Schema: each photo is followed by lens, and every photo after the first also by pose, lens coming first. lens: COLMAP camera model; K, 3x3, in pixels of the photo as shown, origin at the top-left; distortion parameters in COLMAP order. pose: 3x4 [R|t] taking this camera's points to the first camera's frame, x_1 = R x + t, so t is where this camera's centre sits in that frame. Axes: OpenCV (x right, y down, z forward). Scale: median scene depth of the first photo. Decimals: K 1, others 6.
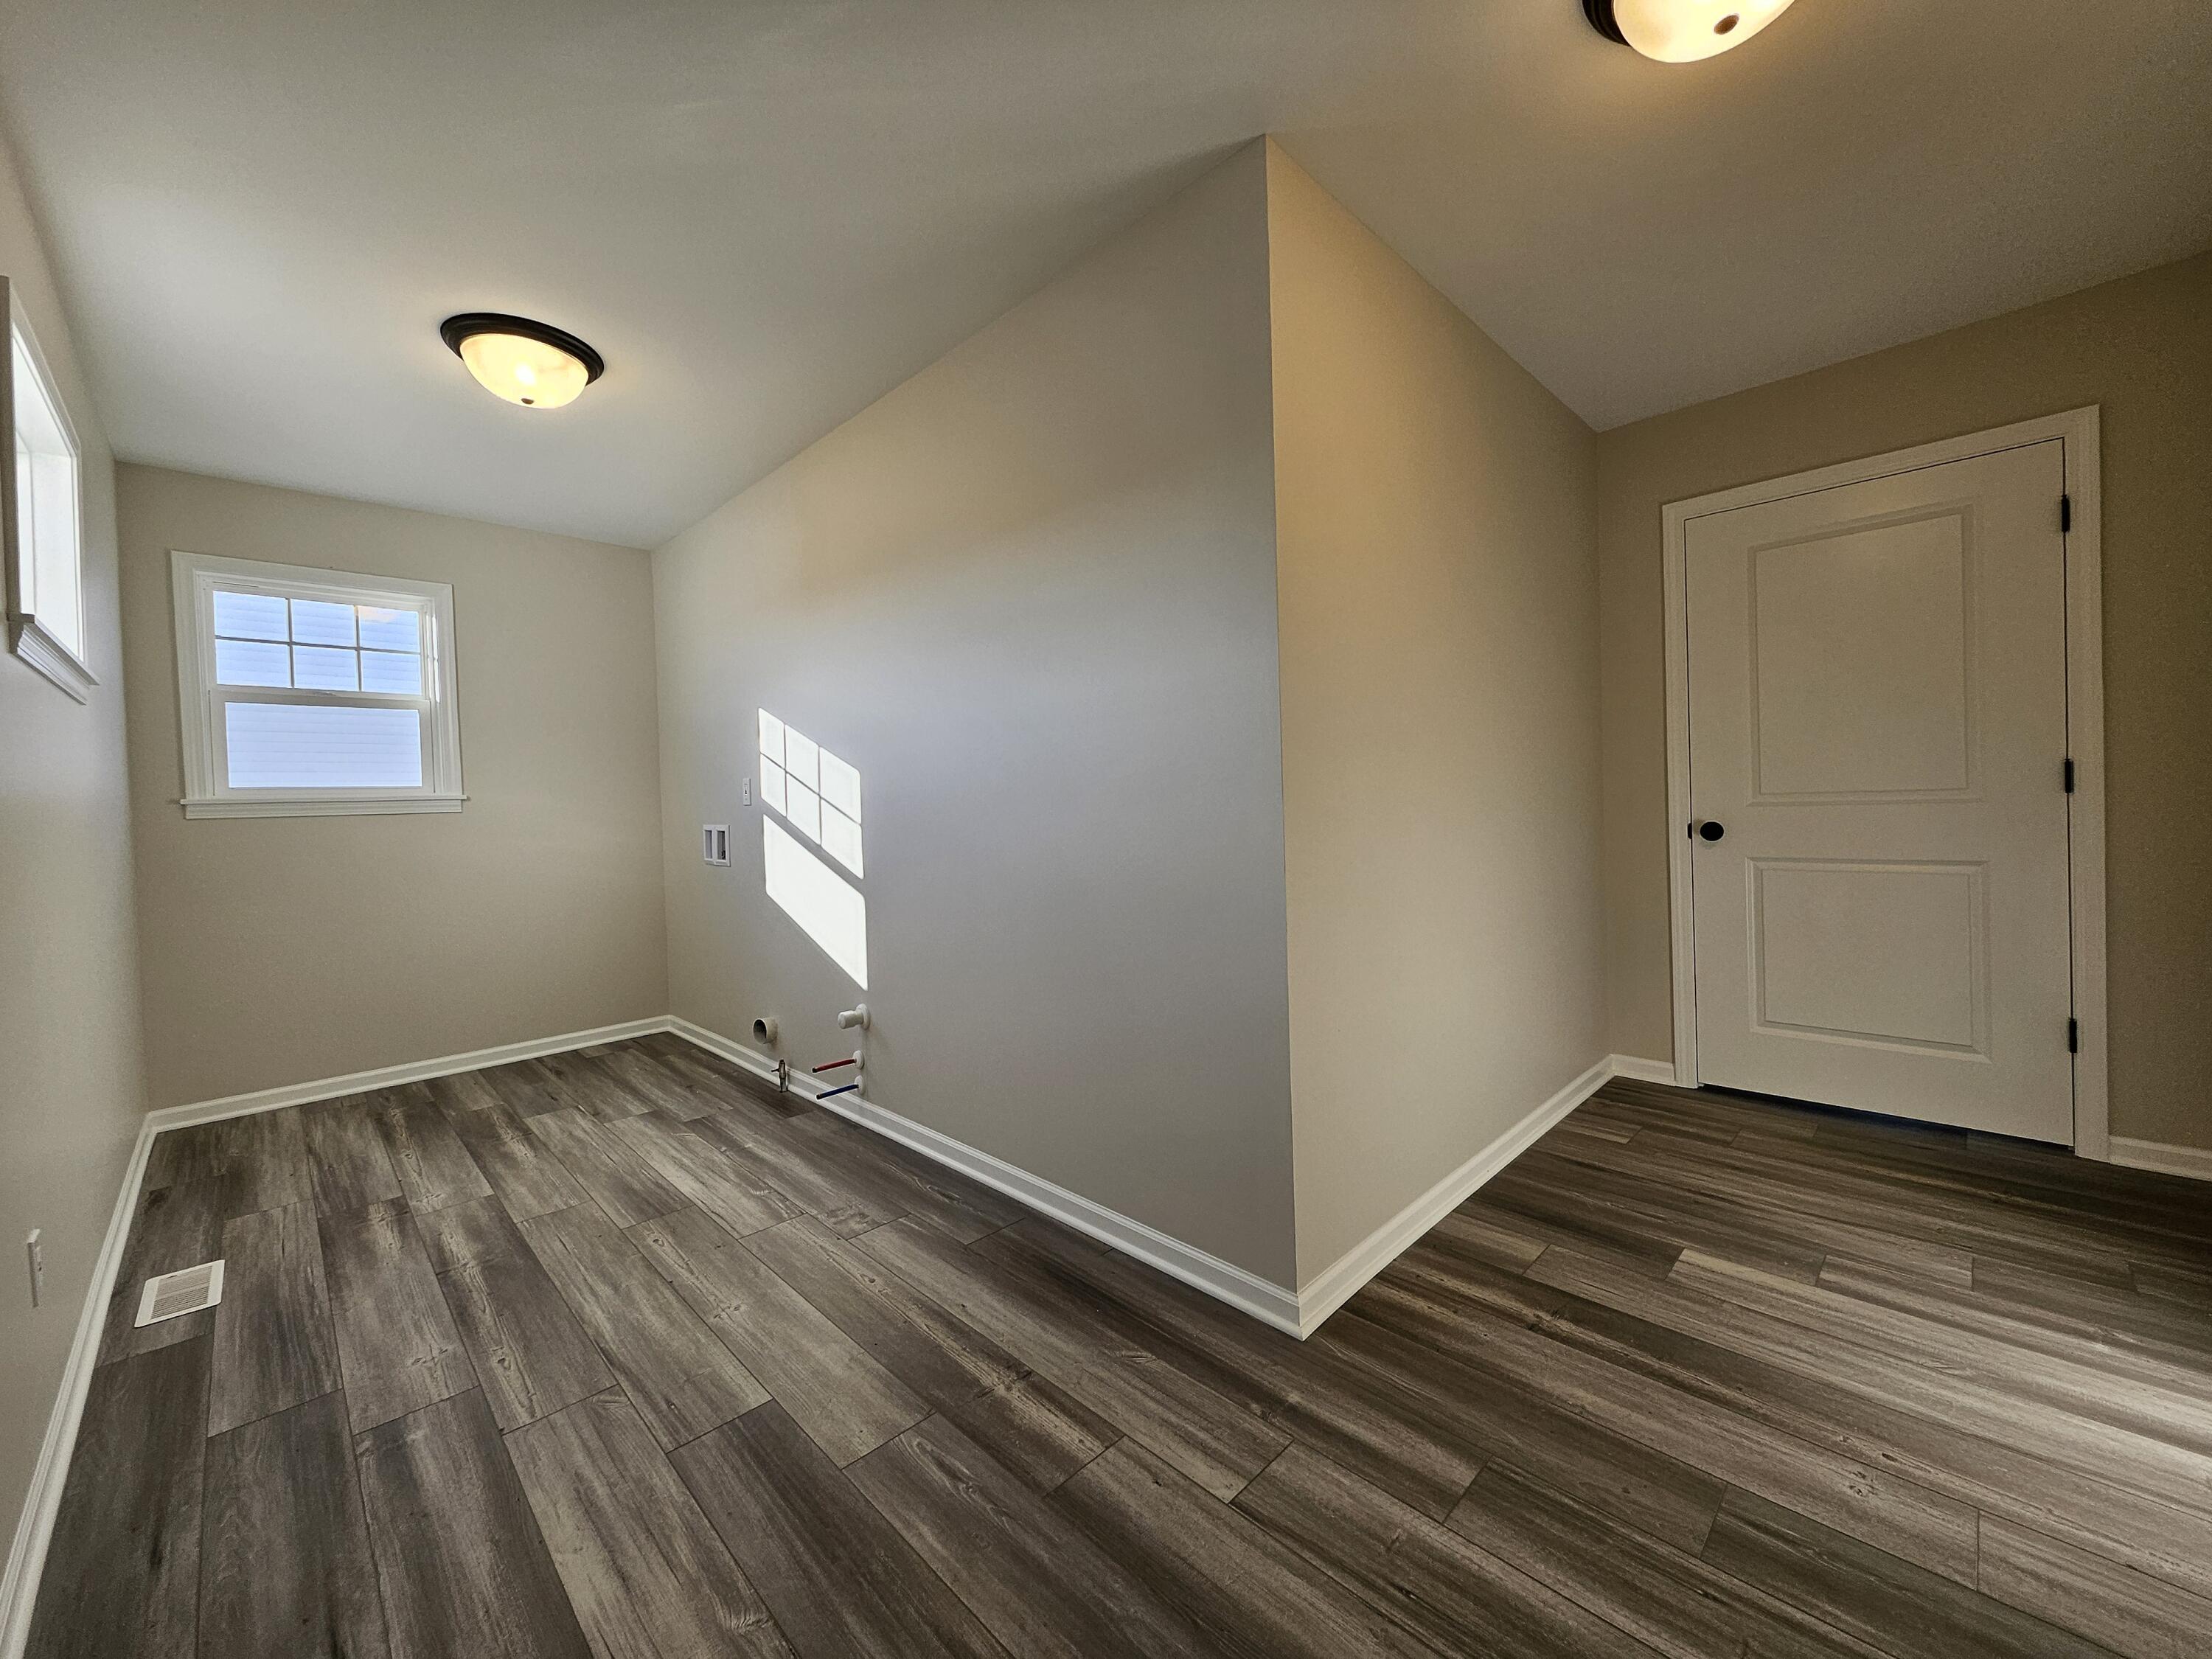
lens RADIAL K [[868.1, 0, 1119.5], [0, 868.1, 814.8], [0, 0, 1]] dist [-0.000012, -0.000454]
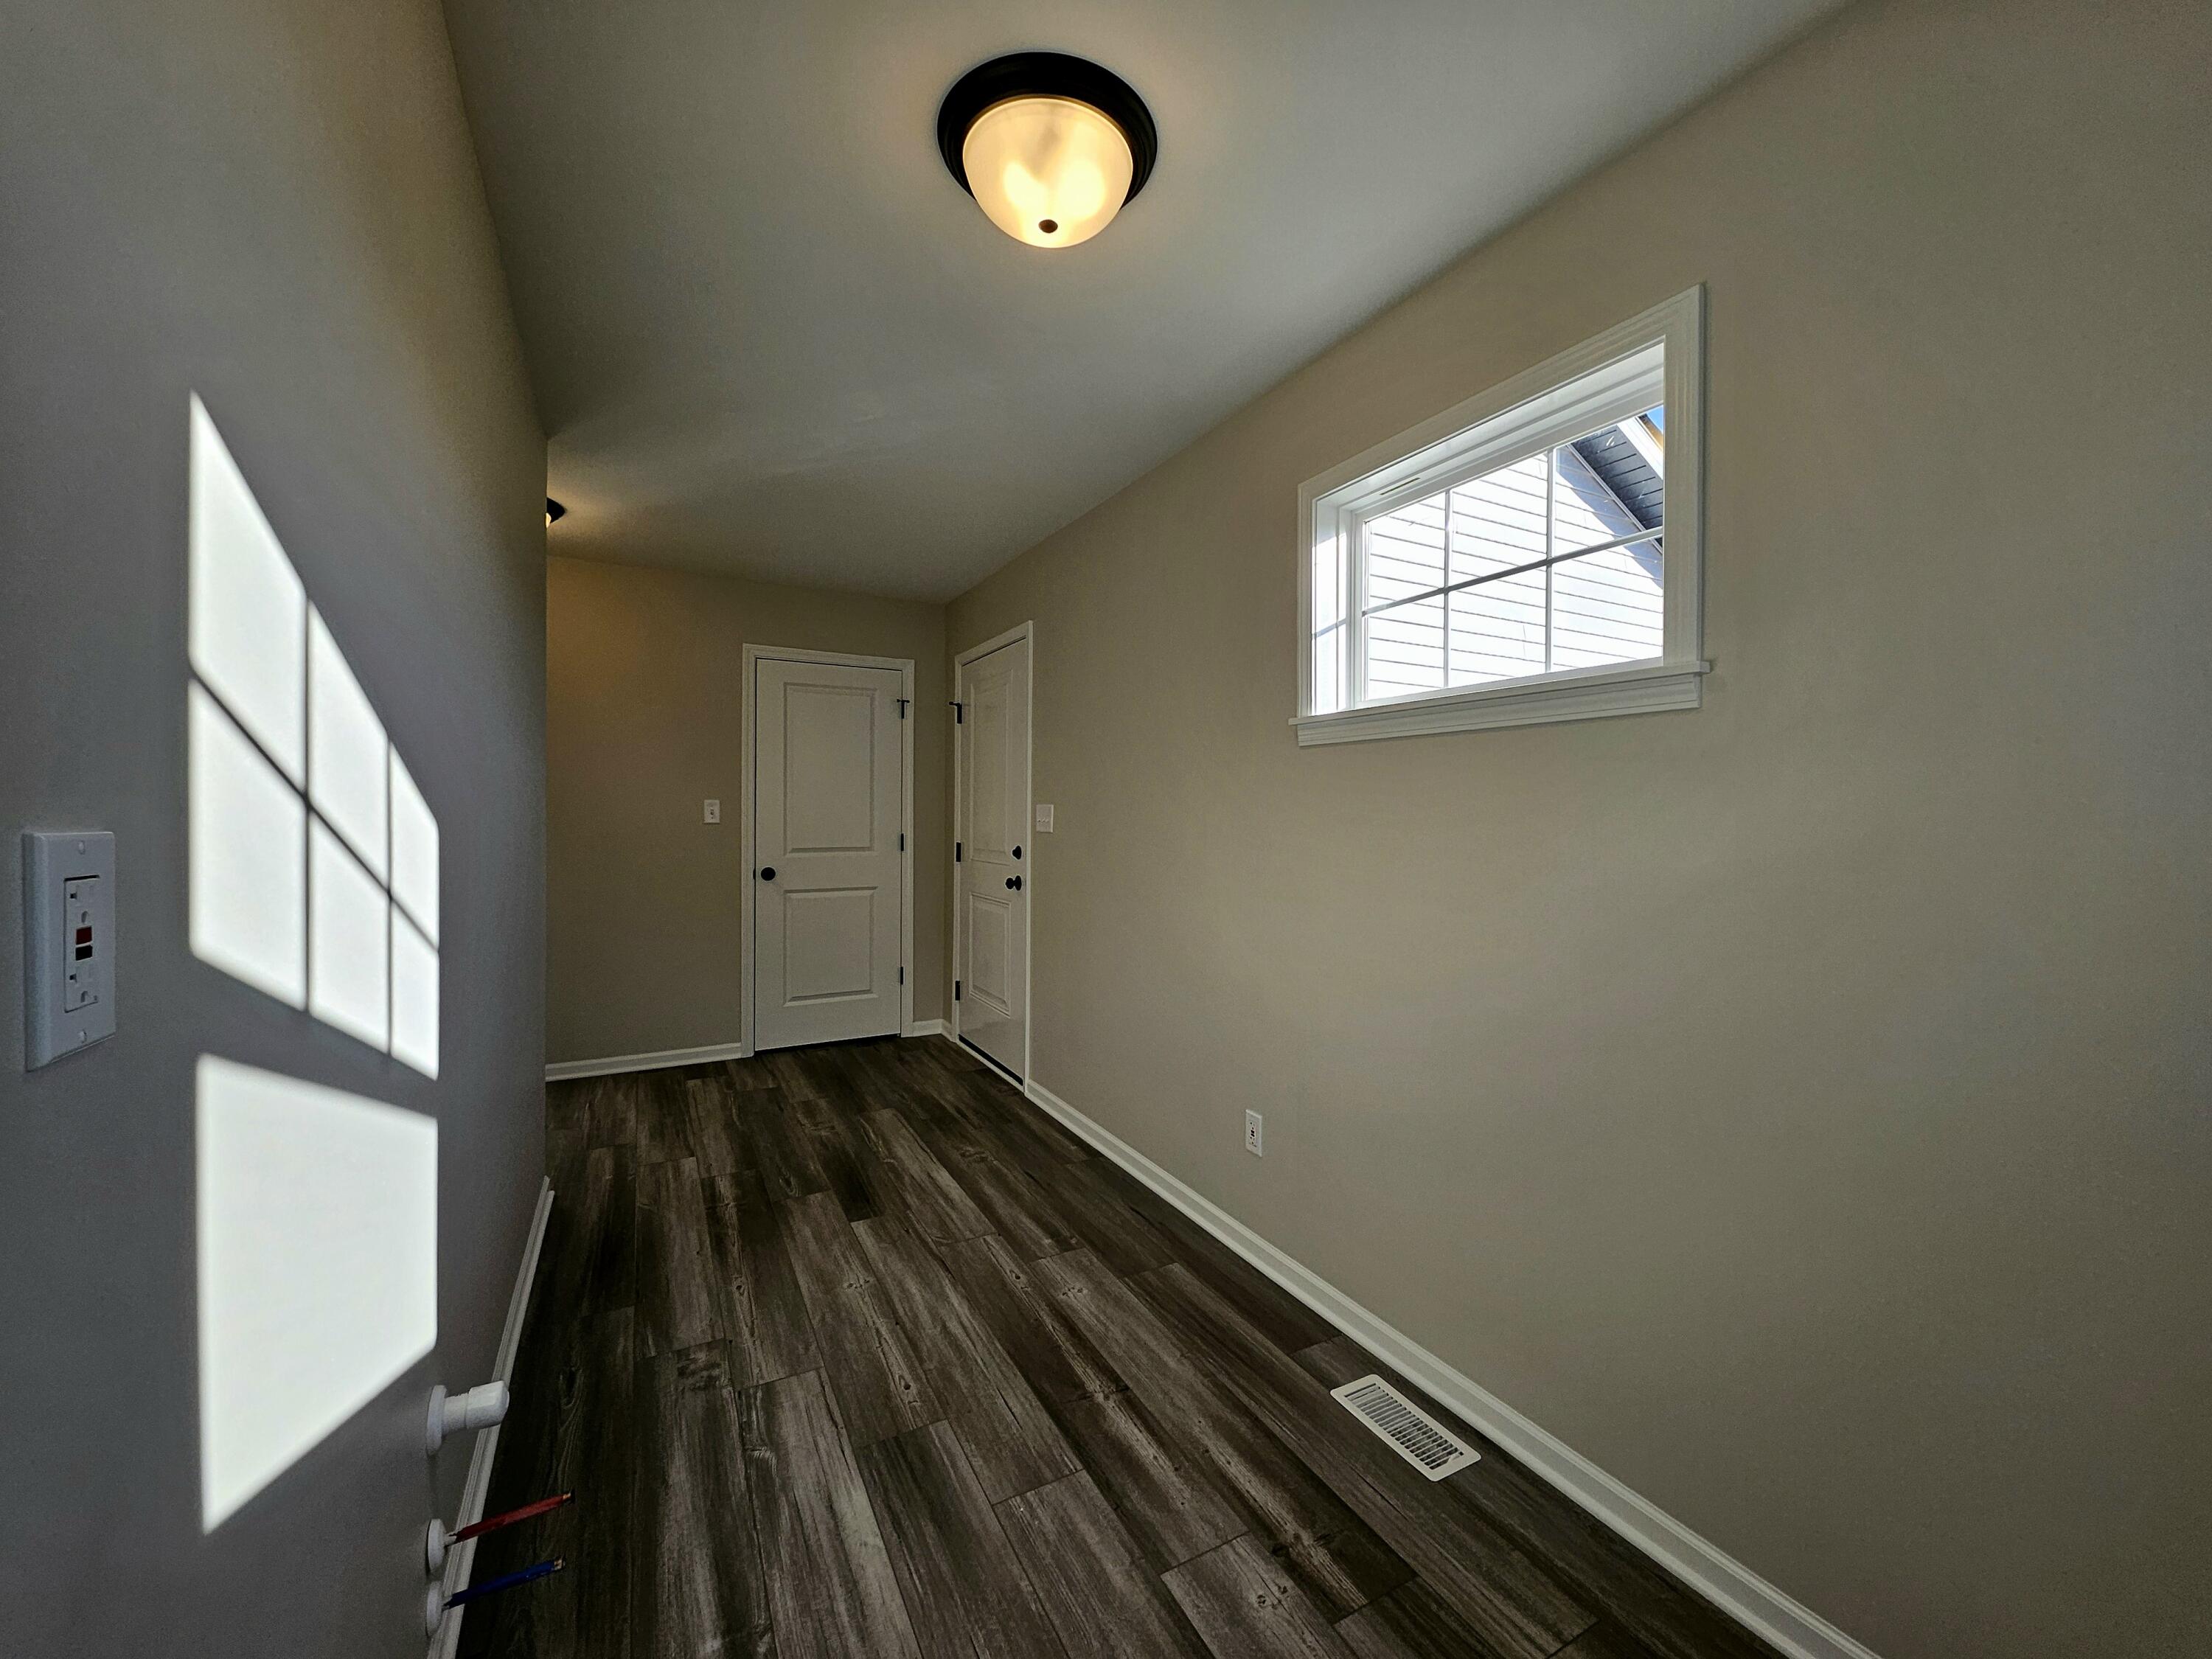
lens RADIAL K [[868.1, 0, 1119.5], [0, 868.1, 814.8], [0, 0, 1]] dist [-0.000012, -0.000454]
pose [[-0.960637, 0.023879, 0.276778, -1.103558], [0.028241, 0.999532, 0.011784, -0.077812], [-0.276367, 0.019137, -0.960862, 1.965343]]
